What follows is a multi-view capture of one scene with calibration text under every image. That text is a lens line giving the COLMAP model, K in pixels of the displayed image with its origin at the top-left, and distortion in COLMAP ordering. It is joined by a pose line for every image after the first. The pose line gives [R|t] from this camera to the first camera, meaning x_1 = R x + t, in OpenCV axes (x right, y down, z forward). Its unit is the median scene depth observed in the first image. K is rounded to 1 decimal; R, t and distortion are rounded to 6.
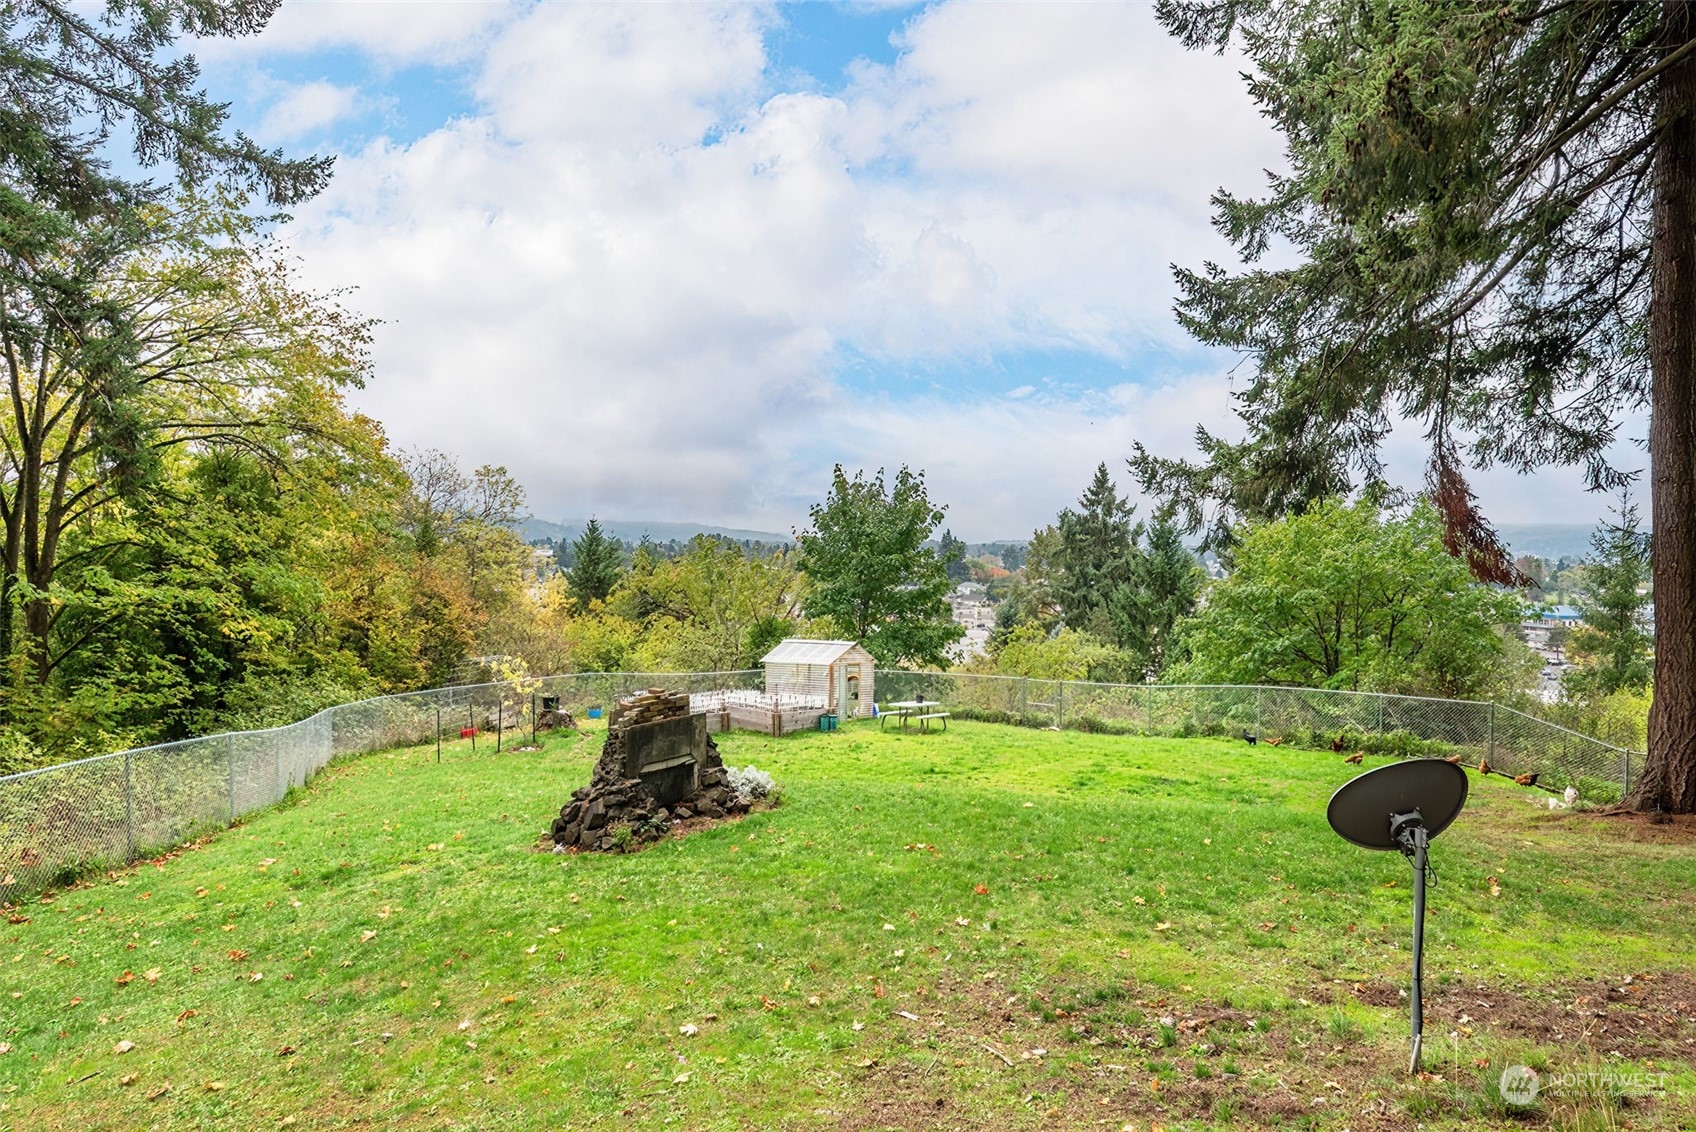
lens RADIAL K [[1046.3, 0, 874.6], [0, 1046.3, 562.2], [0, 0, 1]] dist [0.014171, -0.004451]
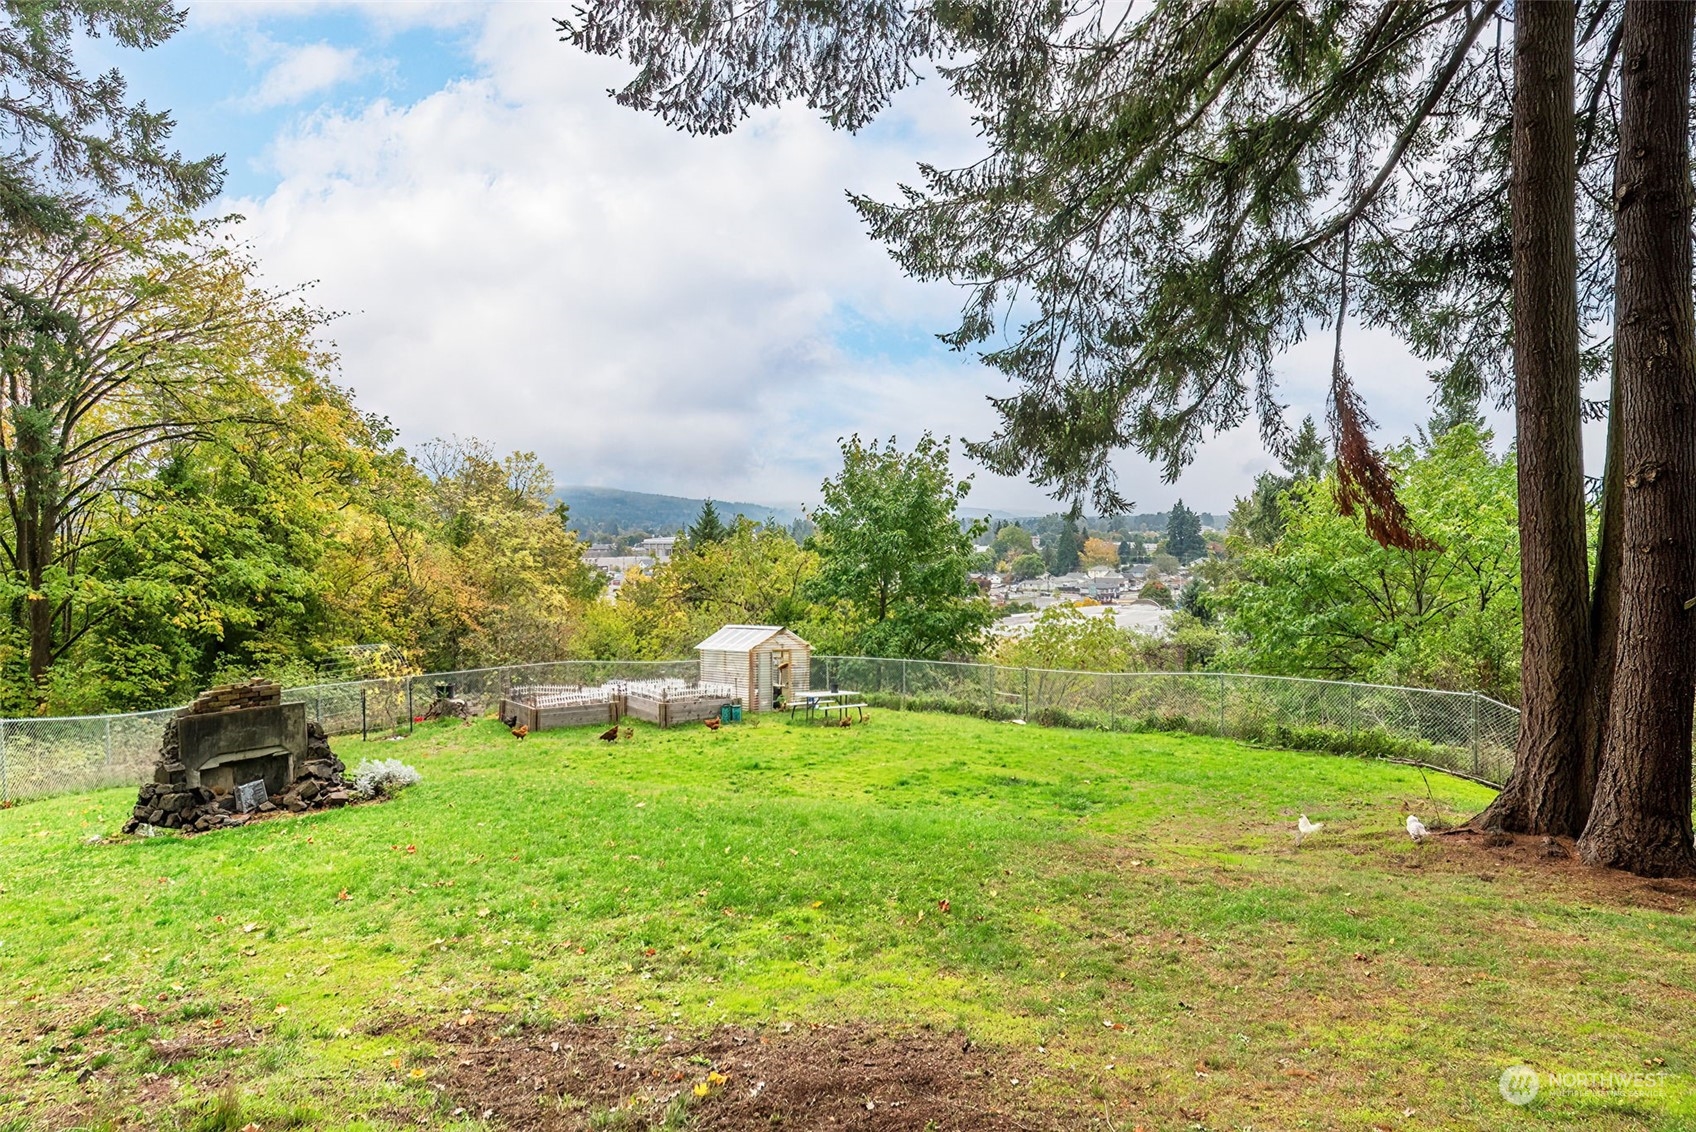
lens RADIAL K [[1129.6, 0, 851.8], [0, 1129.6, 555.2], [0, 0, 1]] dist [0.021268, -0.007925]
pose [[0.978205, -0.023726, -0.206281, 0.246565], [0.026256, 0.999610, 0.009534, 0.005264], [0.205975, -0.014743, 0.978446, 0.038290]]
